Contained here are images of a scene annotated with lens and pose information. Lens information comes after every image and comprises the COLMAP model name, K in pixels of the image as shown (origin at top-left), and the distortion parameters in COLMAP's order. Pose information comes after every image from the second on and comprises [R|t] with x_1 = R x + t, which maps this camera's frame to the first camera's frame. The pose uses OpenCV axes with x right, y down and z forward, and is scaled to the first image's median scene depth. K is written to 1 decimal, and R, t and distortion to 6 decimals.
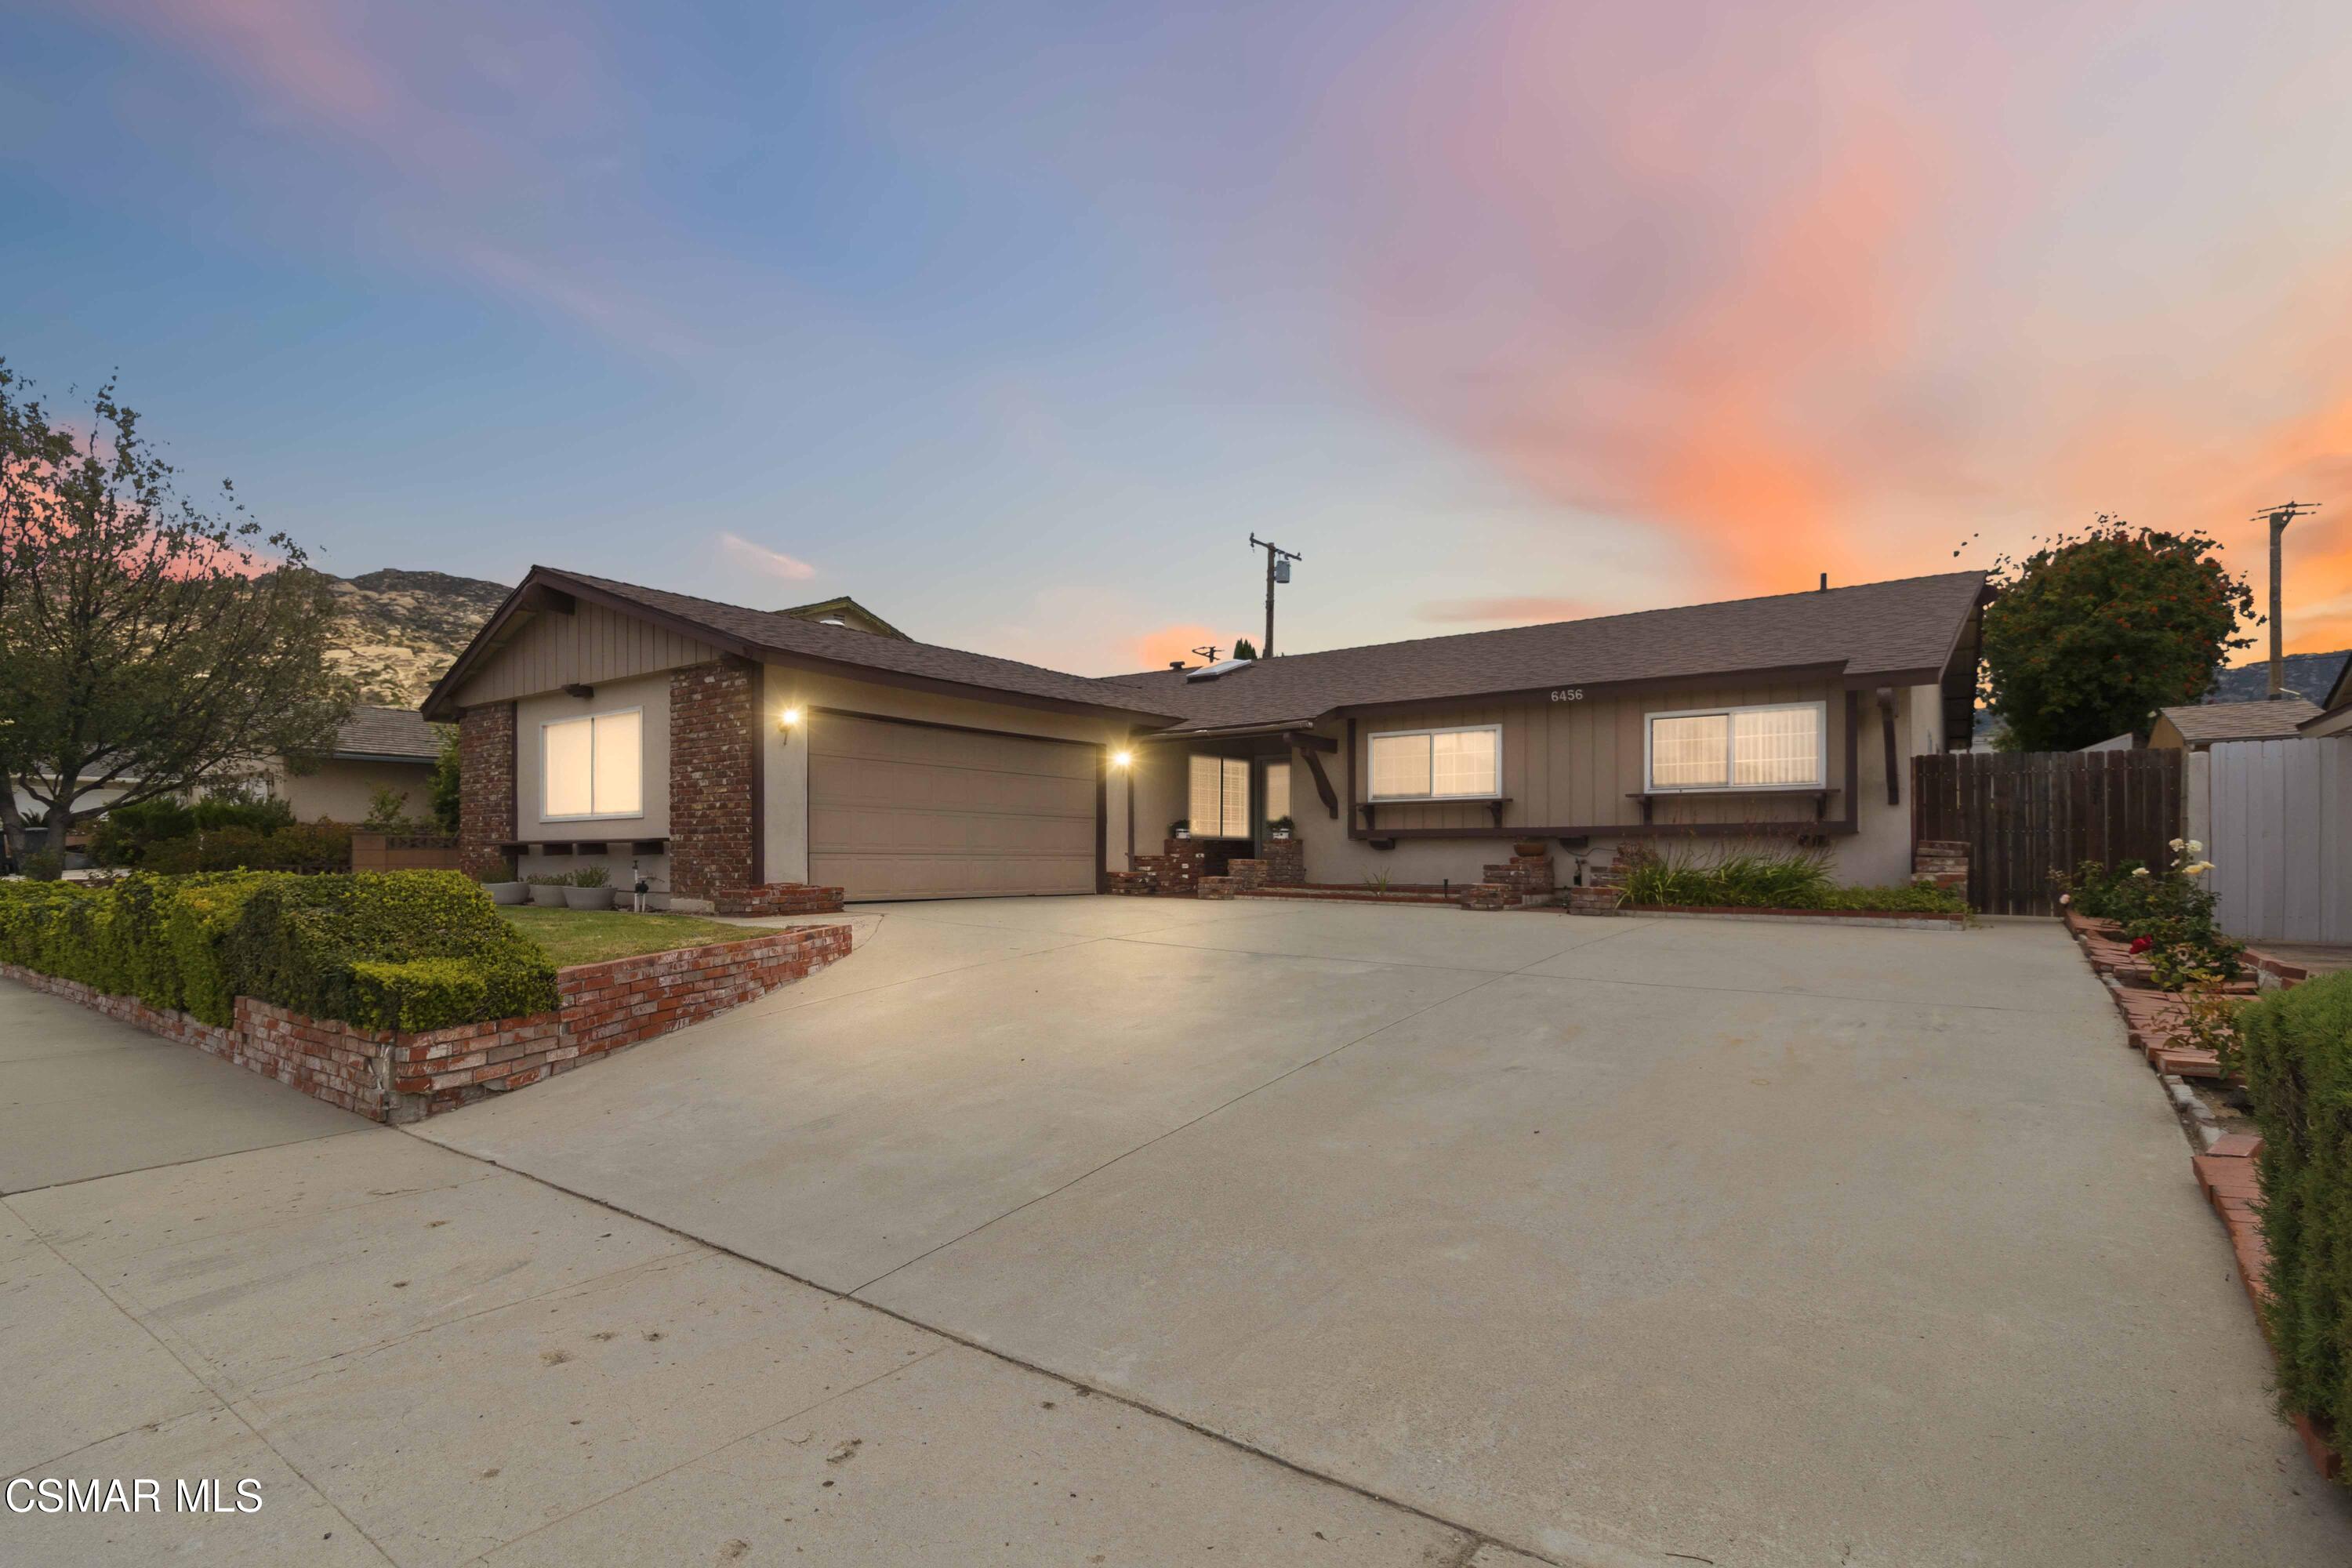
lens RADIAL K [[1106.8, 0, 1172.5], [0, 1106.8, 862.9], [0, 0, 1]] dist [-0.002709, -0.000409]
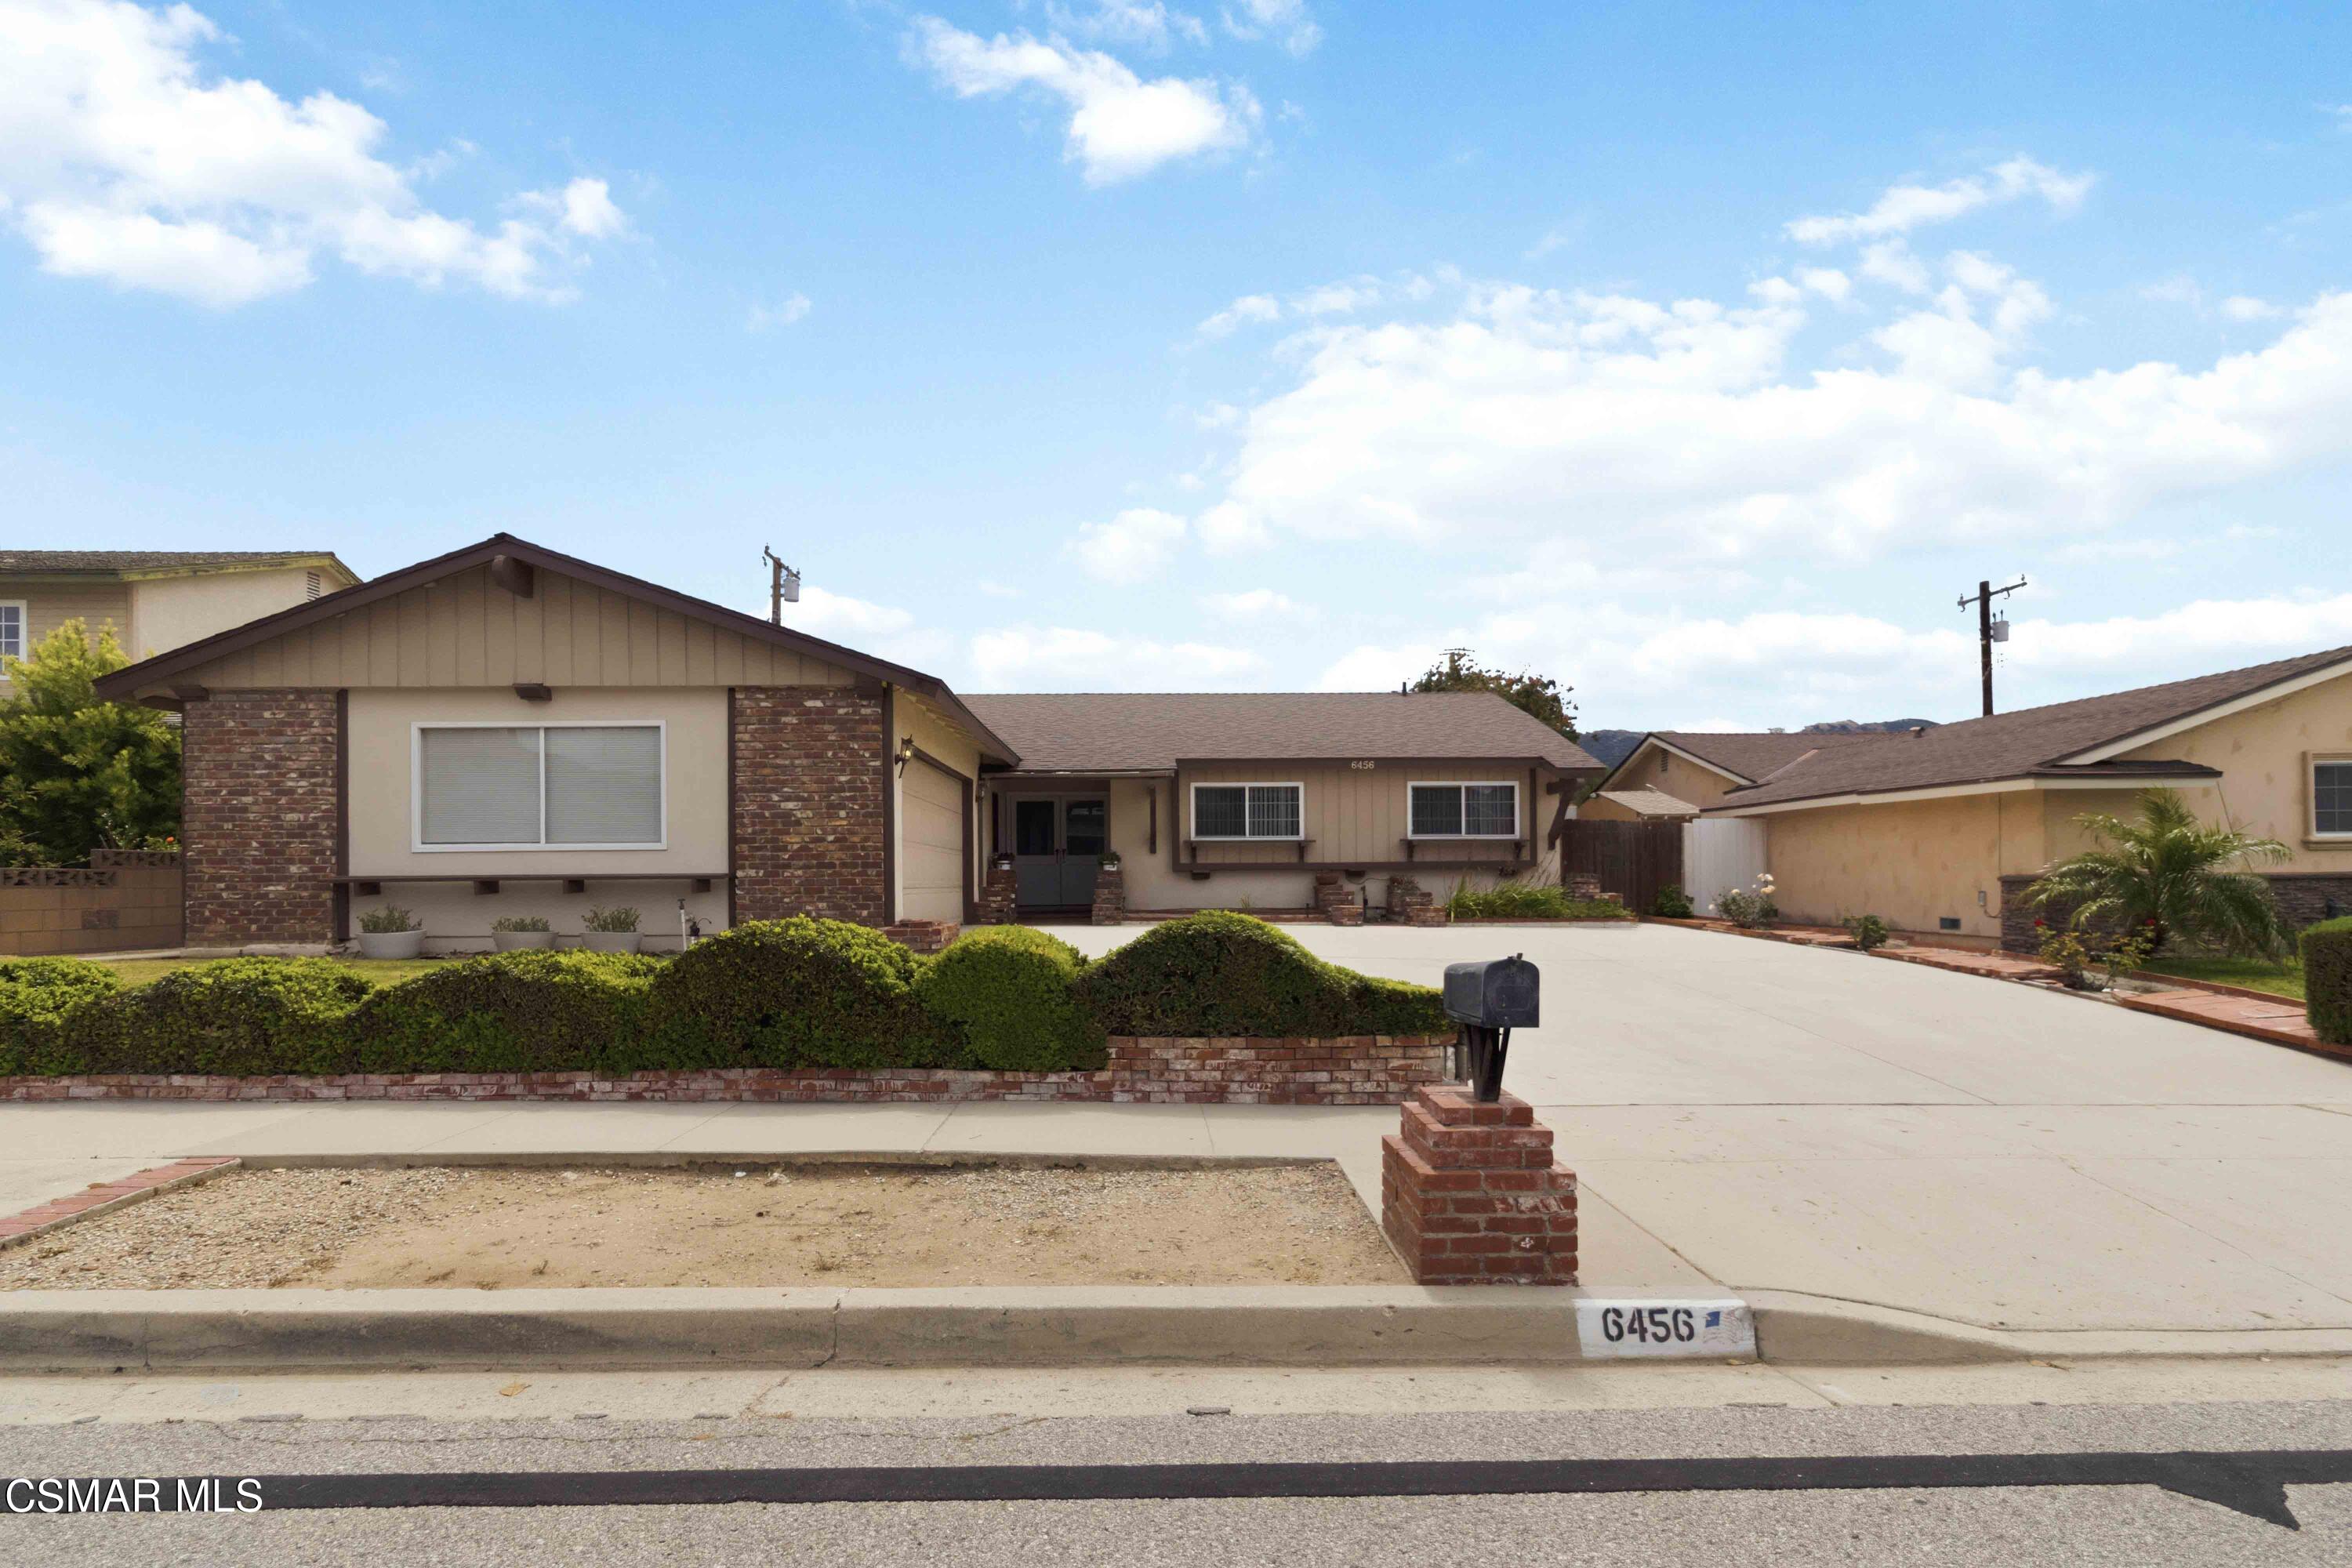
lens RADIAL K [[1125.1, 0, 1167.7], [0, 1125.1, 877.0], [0, 0, 1]] dist [0.000158, -0.000522]
pose [[0.797111, -0.004569, 0.603815, -0.733889], [0.009718, 0.999939, -0.005262, -0.011423], [-0.603754, 0.010063, 0.797107, 0.065383]]
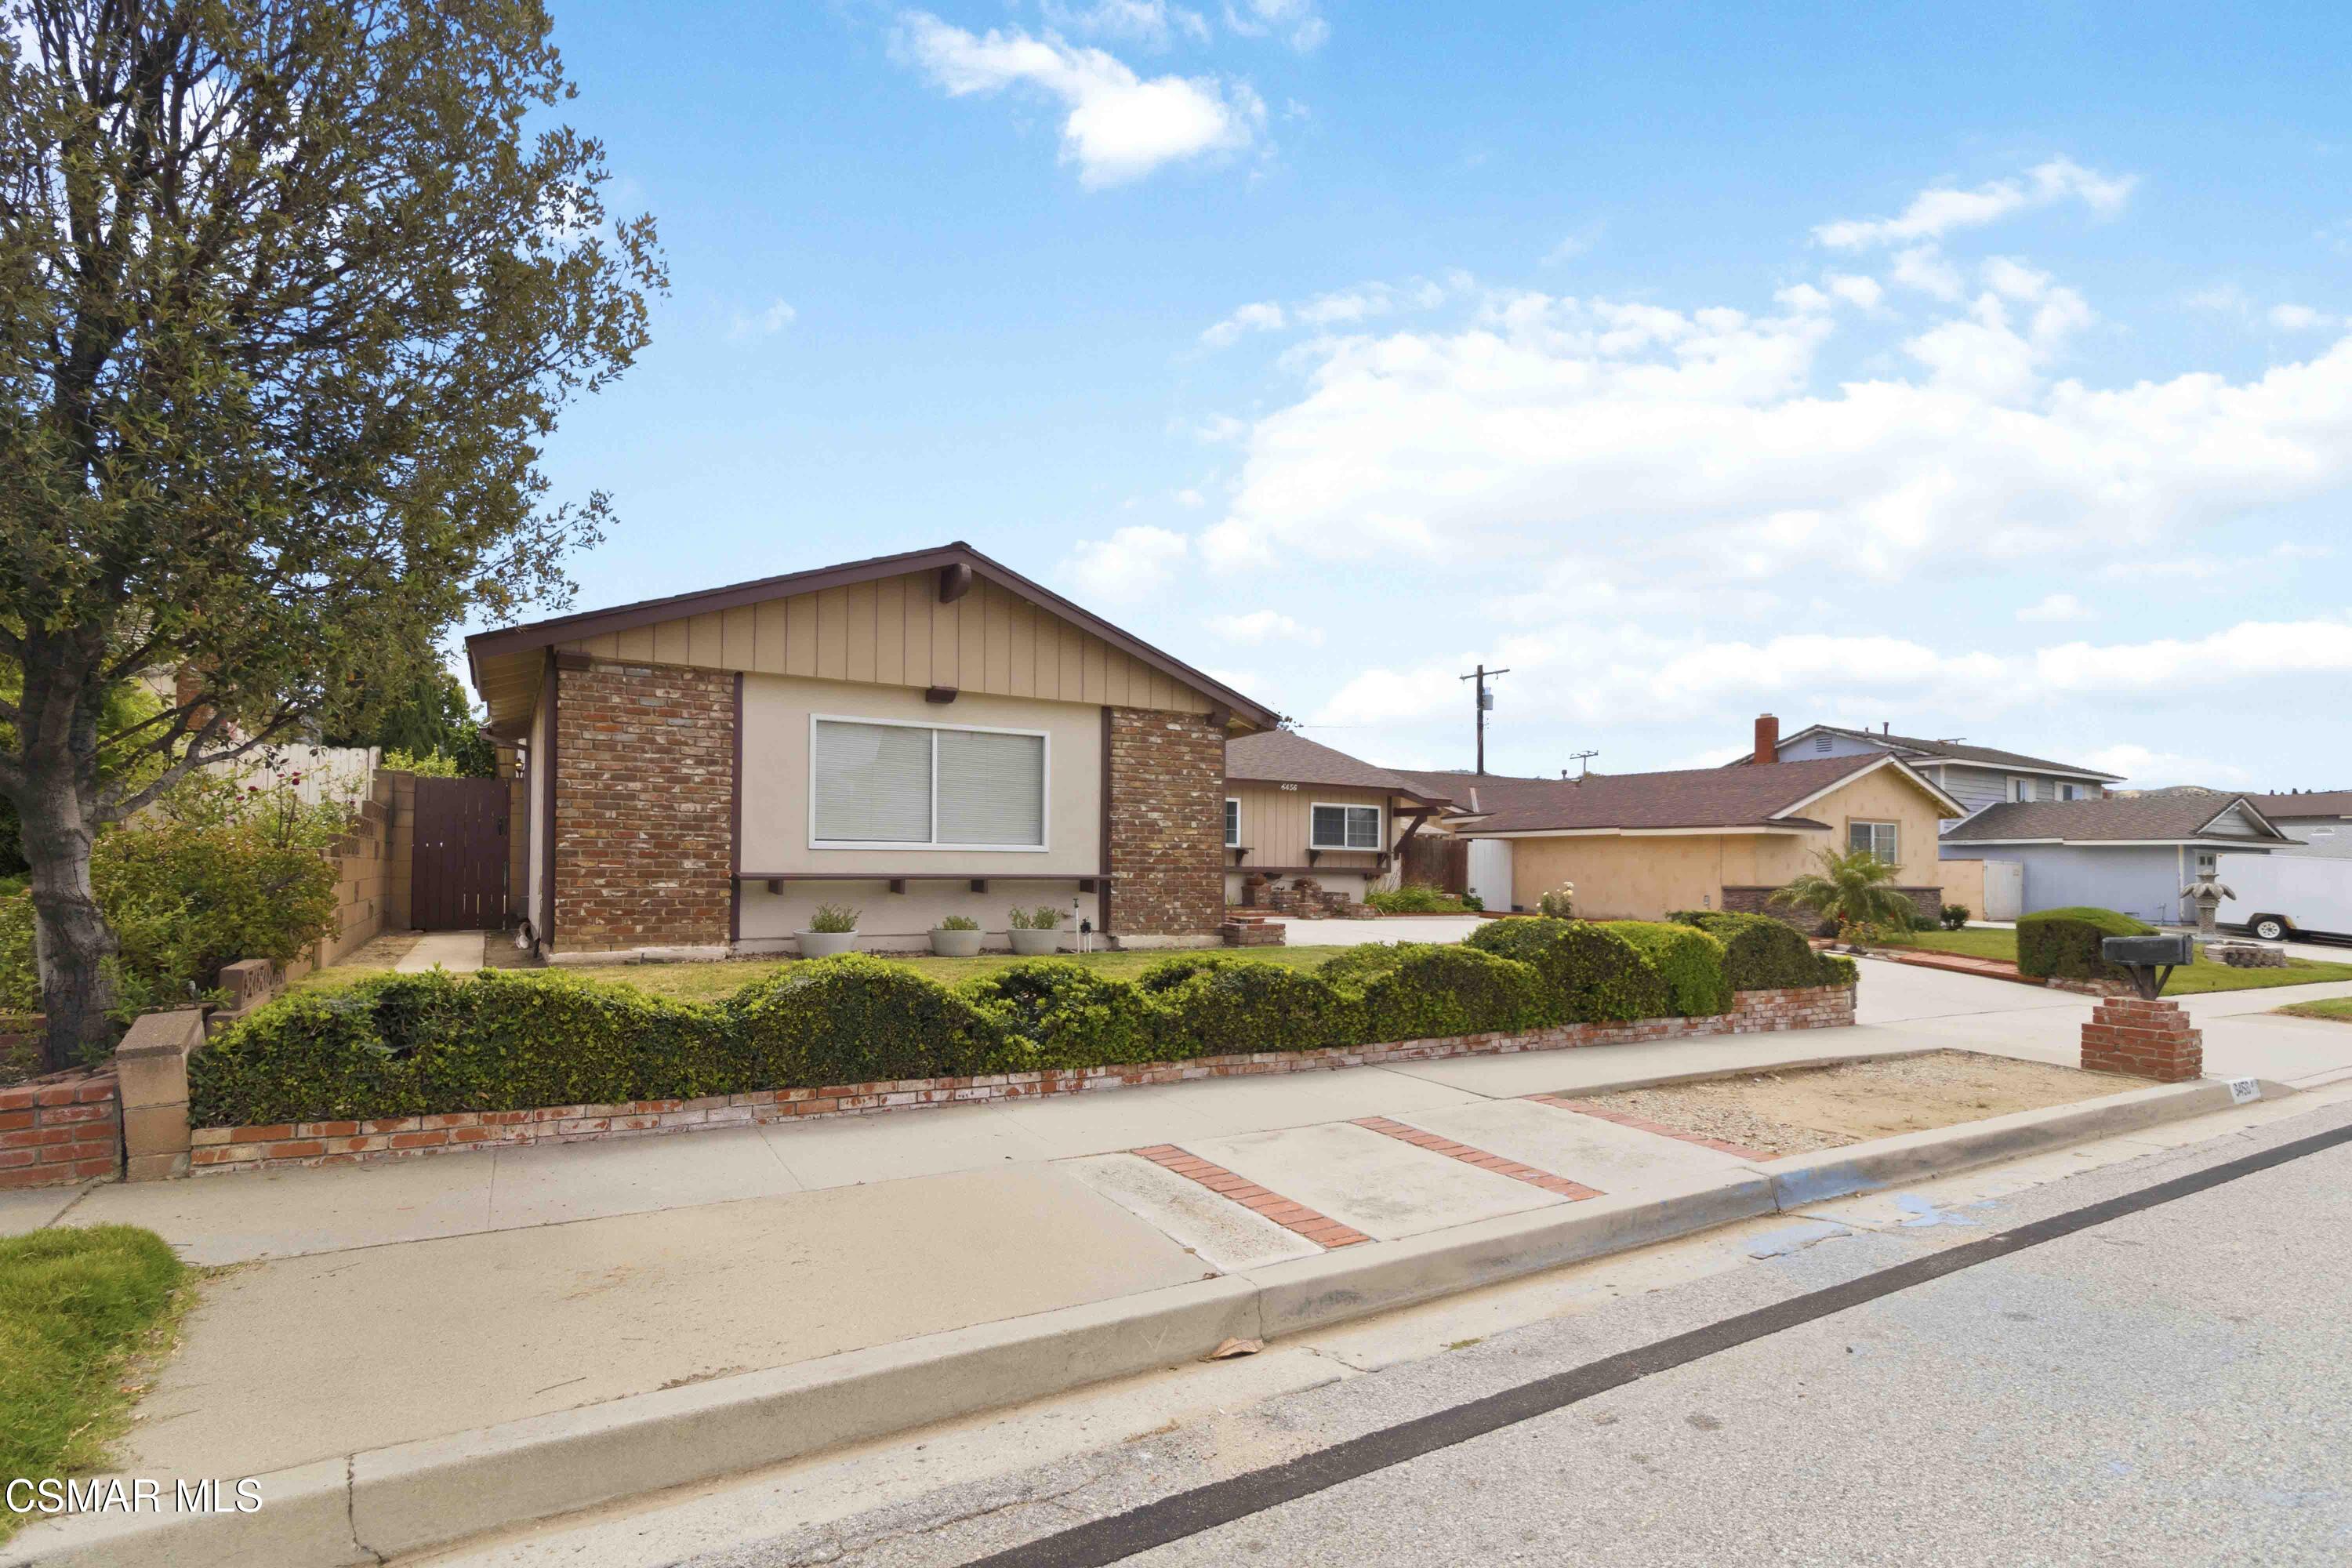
lens RADIAL K [[1106.8, 0, 1172.5], [0, 1106.8, 862.9], [0, 0, 1]] dist [-0.002709, -0.000409]
pose [[0.404672, 0.011840, 0.914385, -1.350624], [-0.004521, 0.999930, -0.010947, -0.023127], [-0.914451, 0.000296, 0.404697, 0.557579]]
